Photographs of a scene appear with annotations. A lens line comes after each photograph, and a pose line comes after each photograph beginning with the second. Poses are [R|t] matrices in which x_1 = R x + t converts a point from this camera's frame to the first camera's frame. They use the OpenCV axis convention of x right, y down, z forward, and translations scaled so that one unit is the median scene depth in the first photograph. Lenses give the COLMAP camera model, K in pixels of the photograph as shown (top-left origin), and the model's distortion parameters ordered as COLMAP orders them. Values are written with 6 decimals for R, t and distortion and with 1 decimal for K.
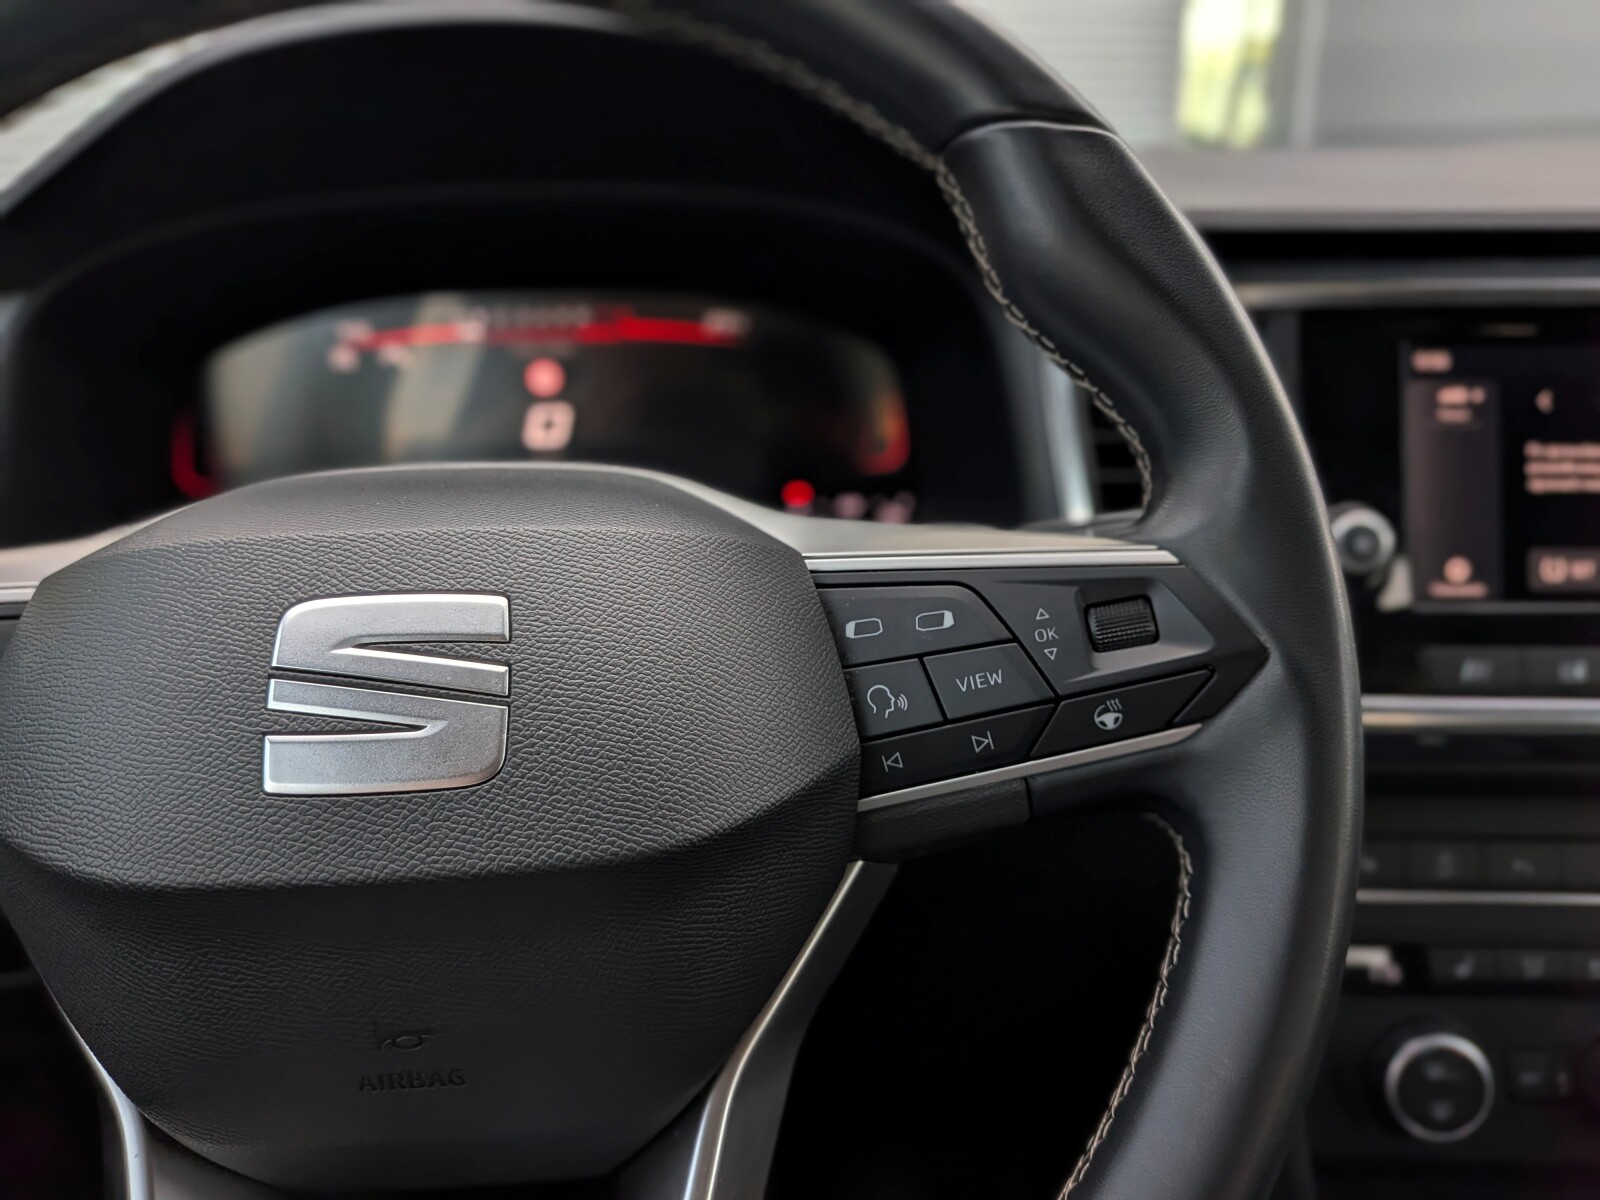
lens RADIAL K [[1196.6, 0, 708.0], [0, 1196.6, 583.8], [0, 0, 1]] dist [-0.001904, -0.008290]
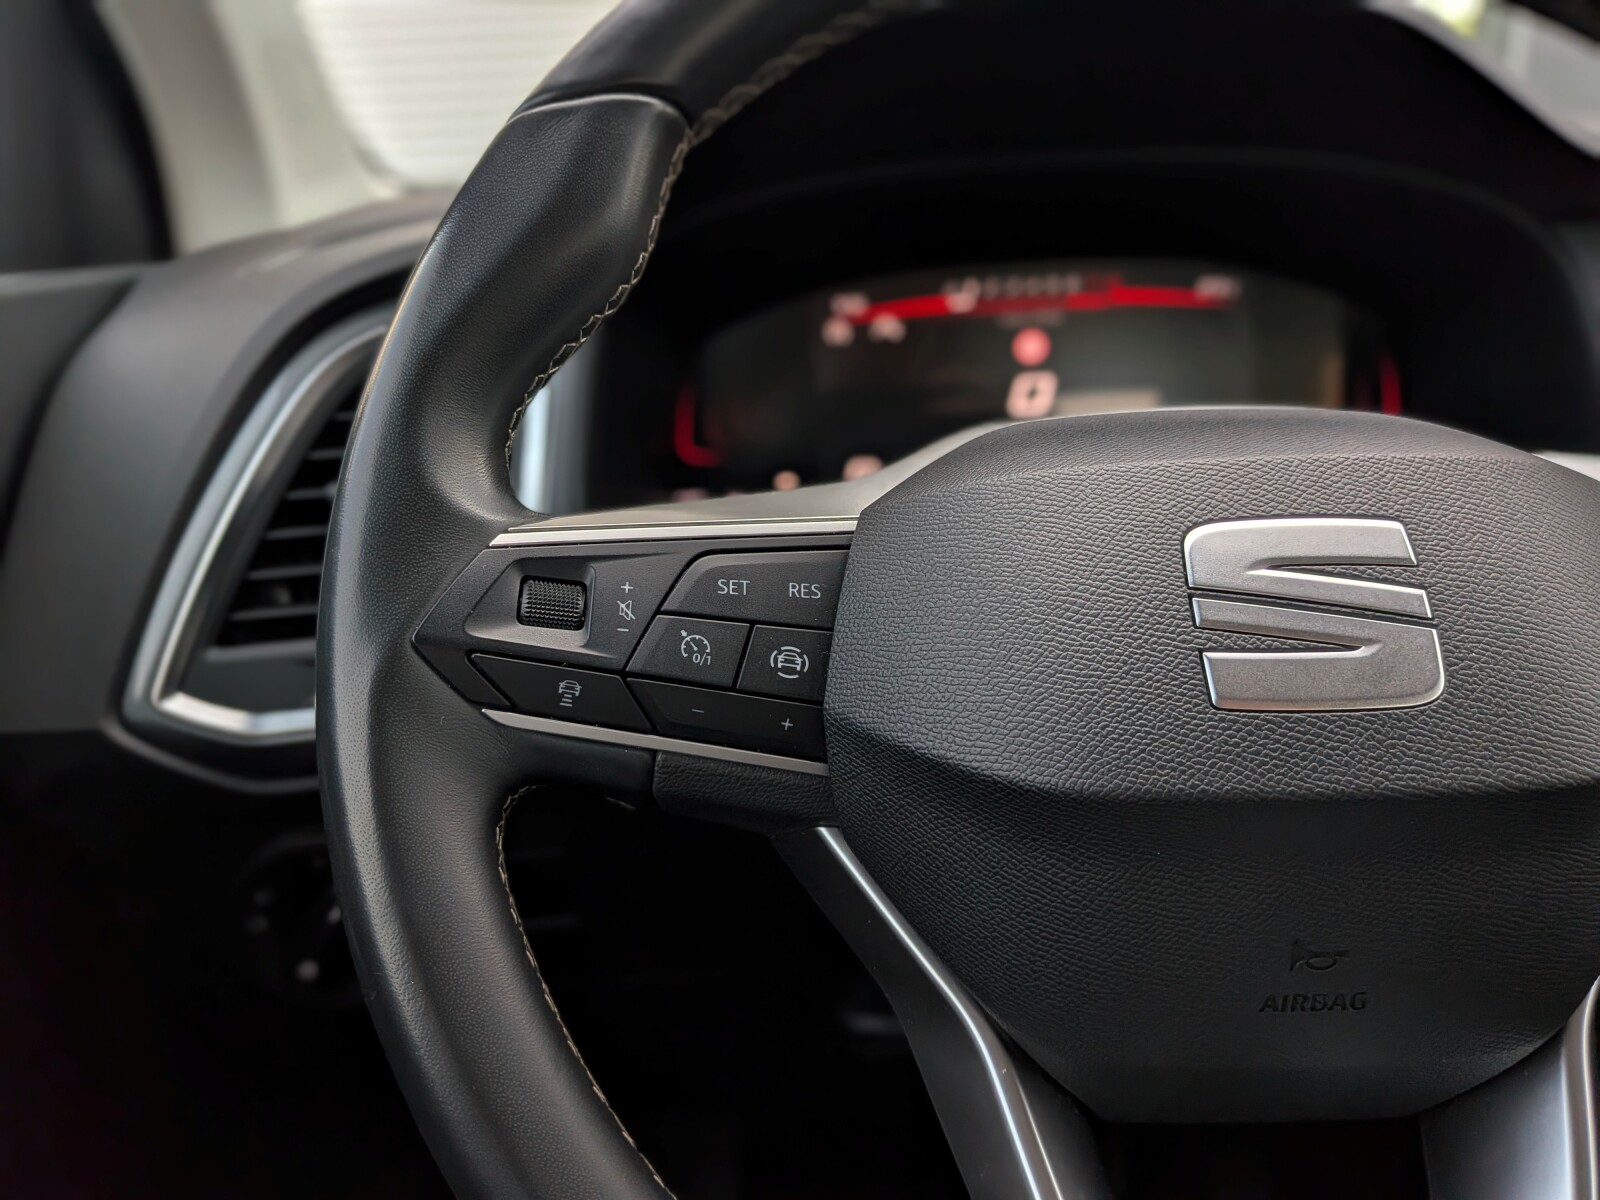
lens RADIAL K [[1166.1, 0, 733.8], [0, 1166.1, 570.7], [0, 0, 1]] dist [0.049610, -0.076419]
pose [[0.992914, 0.006036, -0.118678, -0.628039], [-0.007159, 0.999934, -0.009041, 0.067128], [0.118615, 0.009826, 0.992892, -0.039489]]
